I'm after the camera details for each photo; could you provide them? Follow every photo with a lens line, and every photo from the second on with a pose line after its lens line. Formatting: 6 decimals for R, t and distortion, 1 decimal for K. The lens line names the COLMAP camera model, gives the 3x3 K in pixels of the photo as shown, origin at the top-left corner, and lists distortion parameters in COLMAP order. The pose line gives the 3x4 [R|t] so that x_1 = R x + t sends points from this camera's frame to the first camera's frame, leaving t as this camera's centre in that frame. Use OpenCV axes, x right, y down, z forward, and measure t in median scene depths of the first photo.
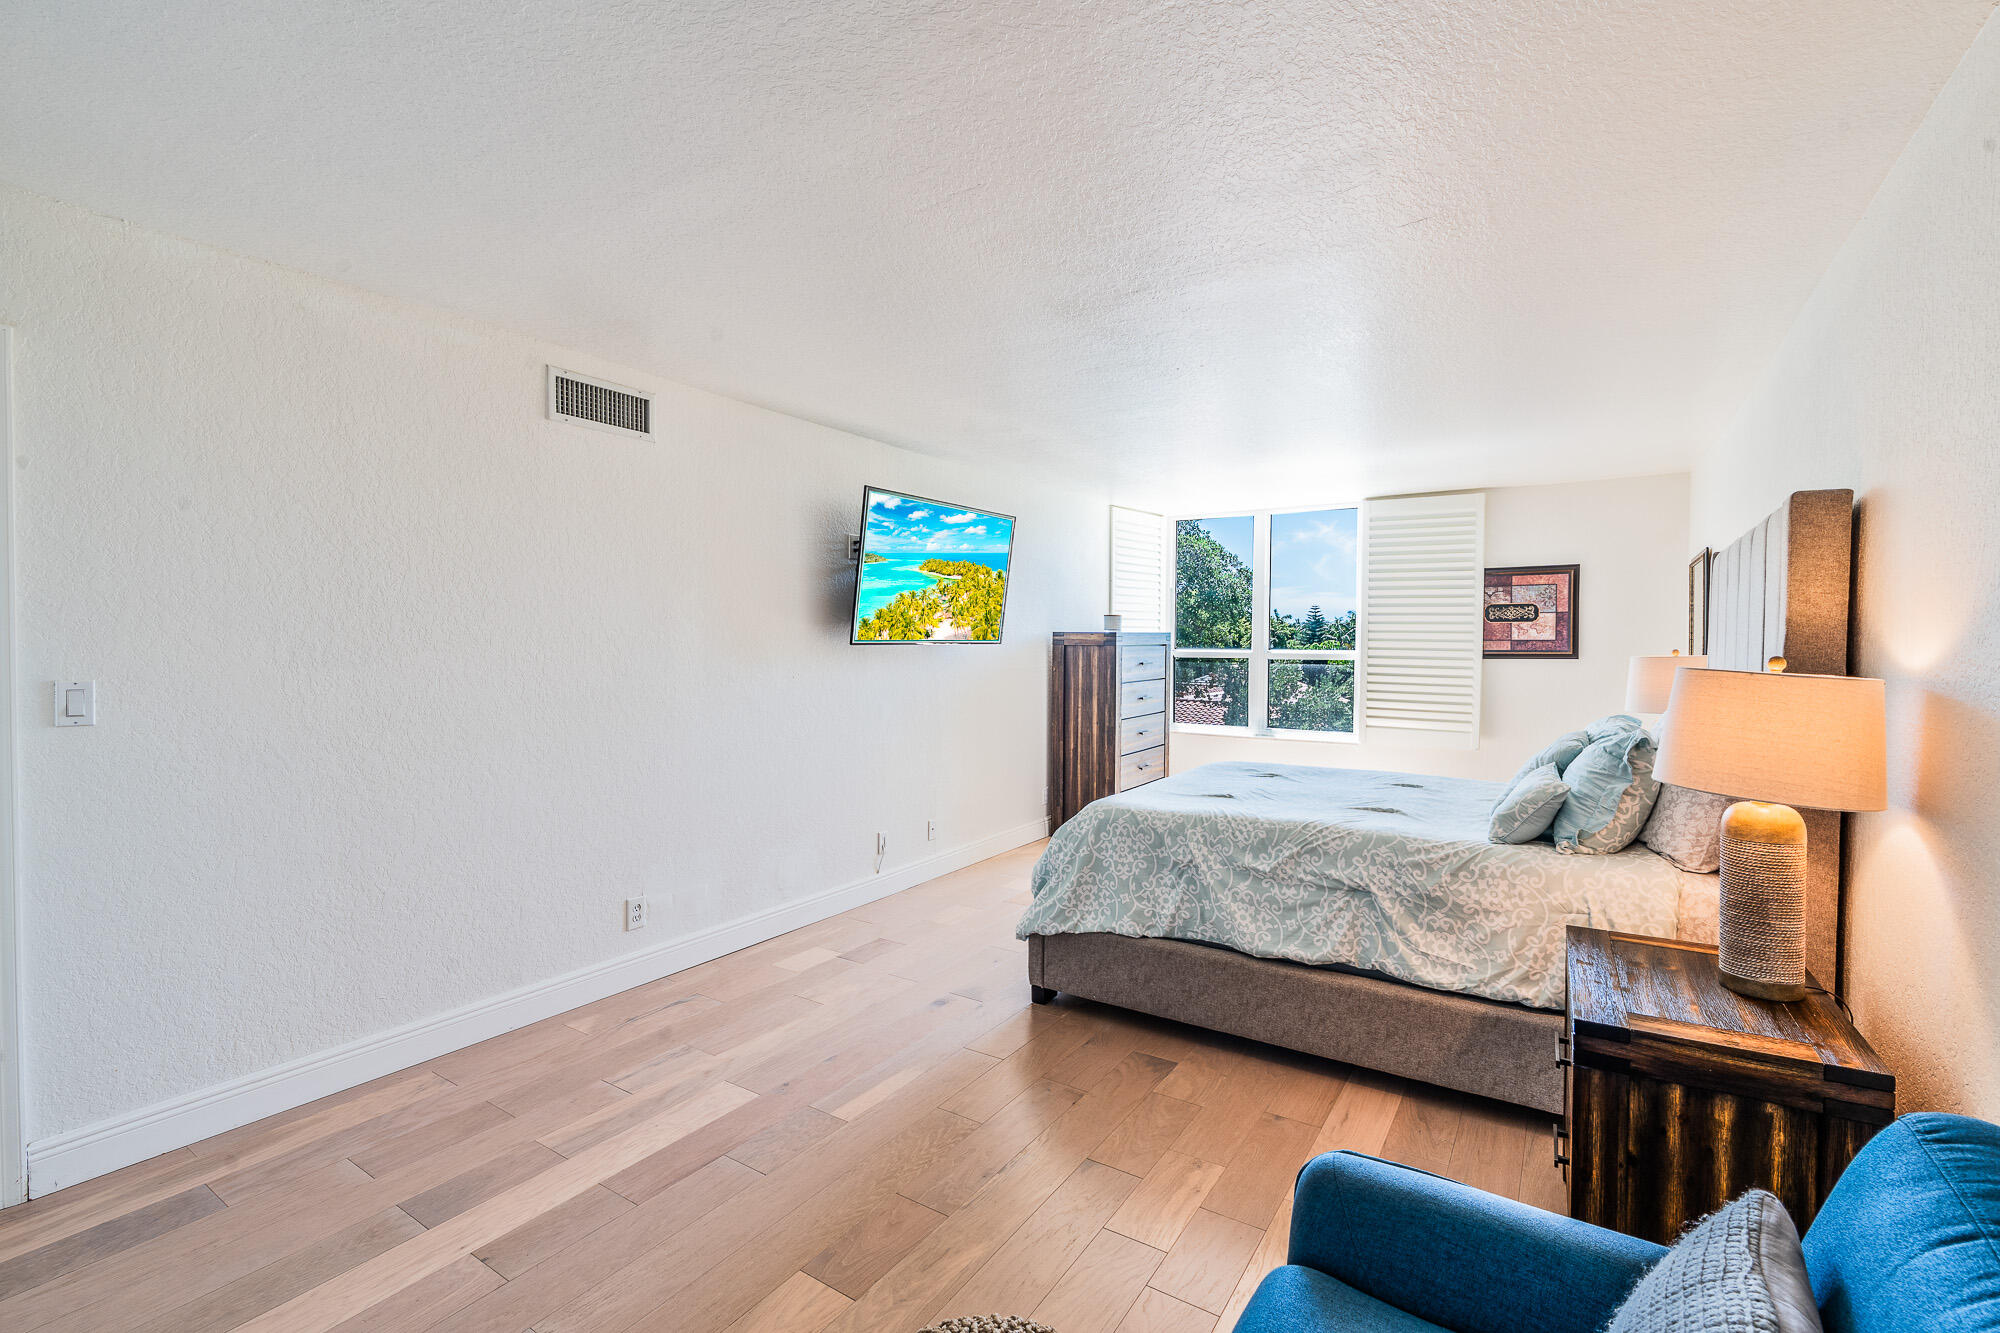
lens RADIAL K [[898.7, 0, 999.1], [0, 898.7, 659.0], [0, 0, 1]] dist [-0.009770, 0.003220]
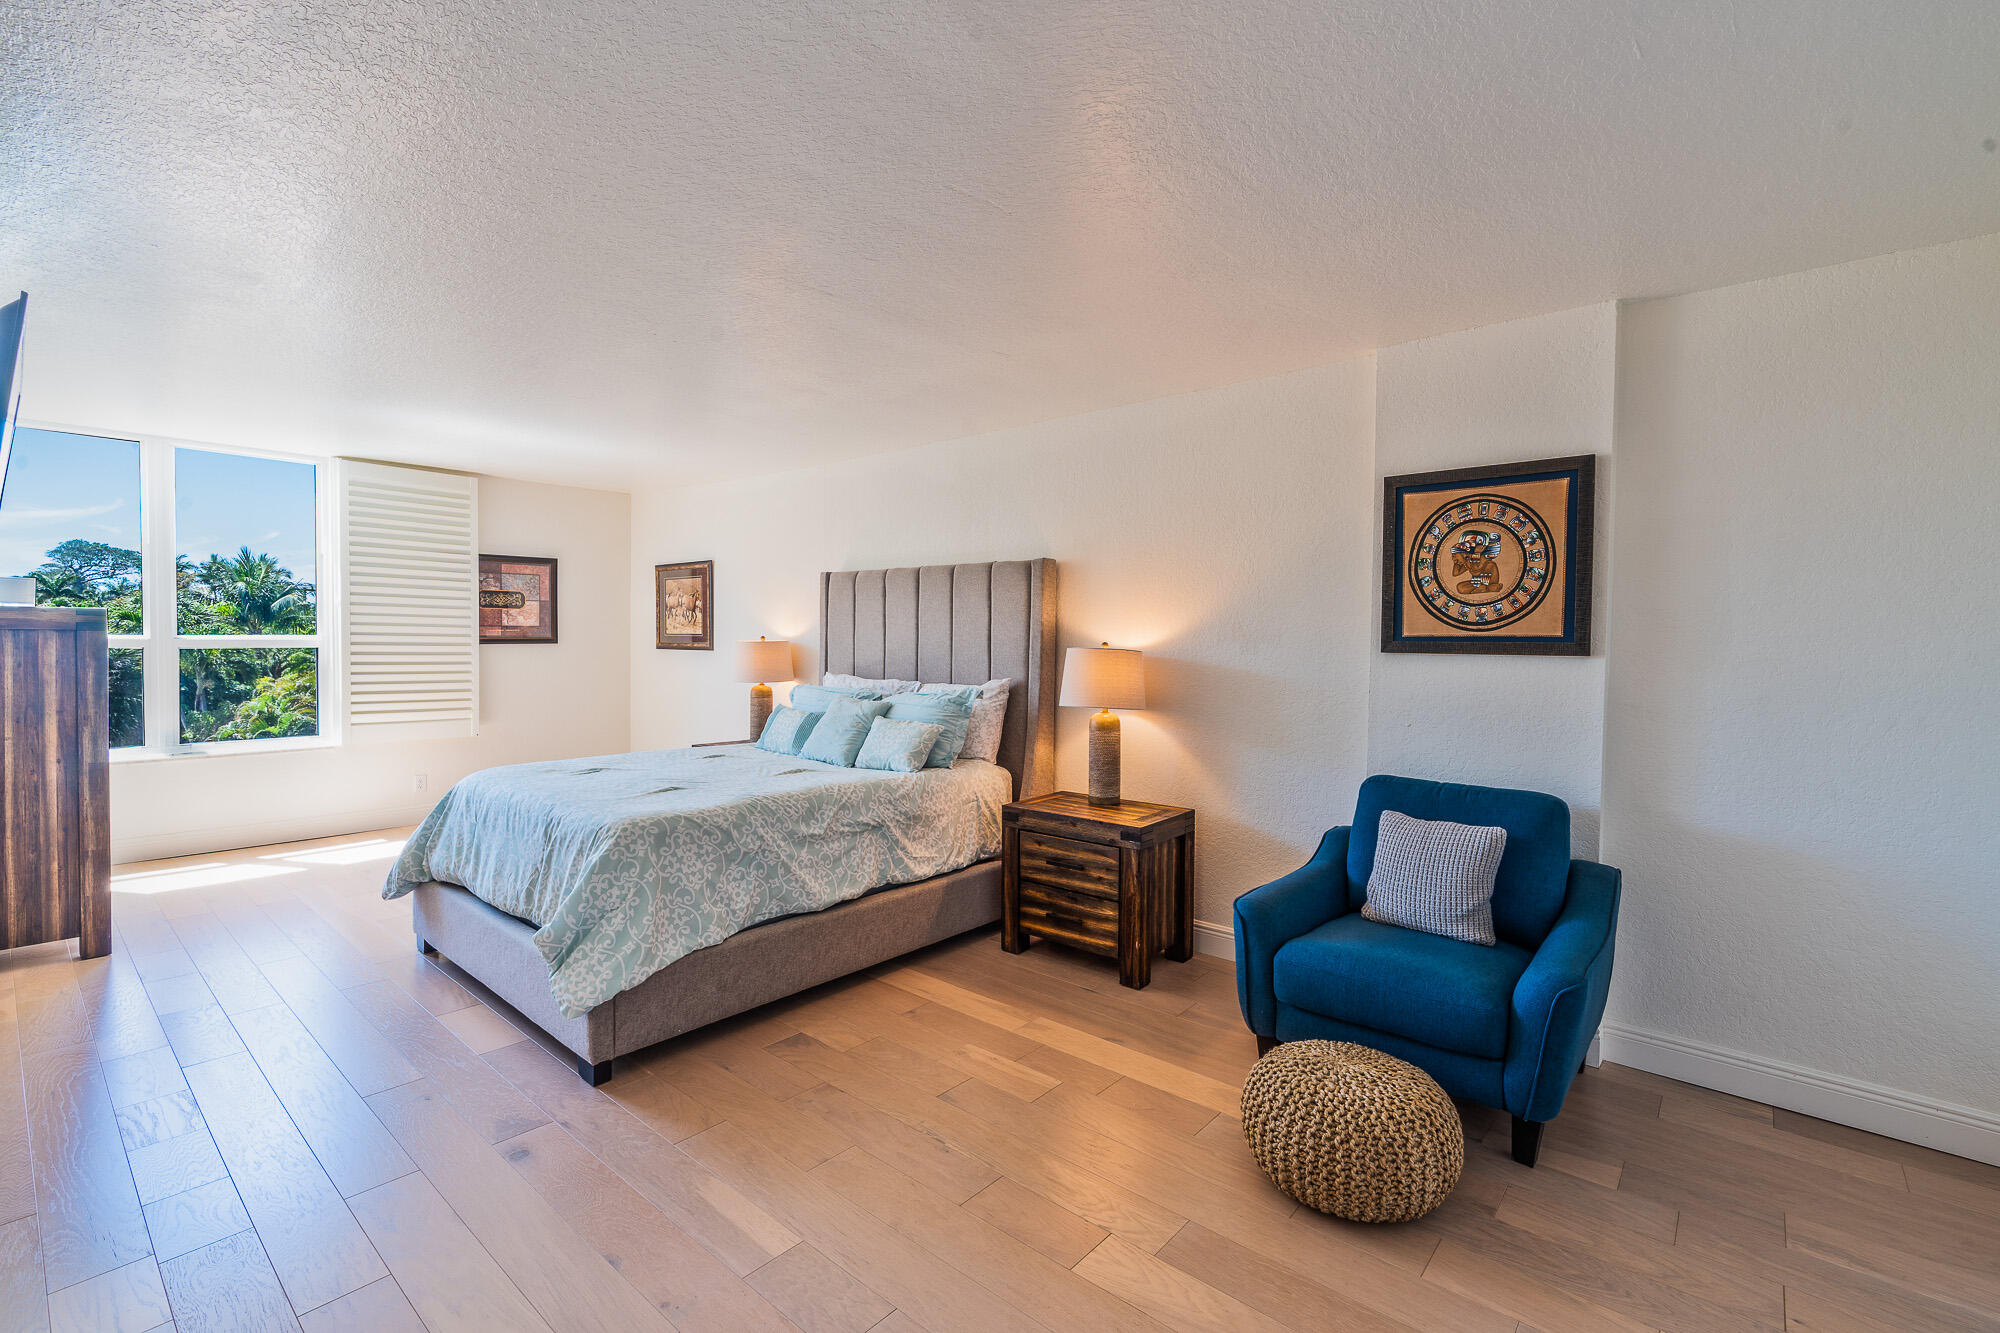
lens RADIAL K [[898.7, 0, 997.8], [0, 898.7, 660.5], [0, 0, 1]] dist [-0.009770, 0.003220]
pose [[0.121309, -0.029530, 0.992175, -0.732563], [0.006771, 0.999559, 0.028922, -0.013381], [-0.992592, 0.003210, 0.121456, 0.584516]]
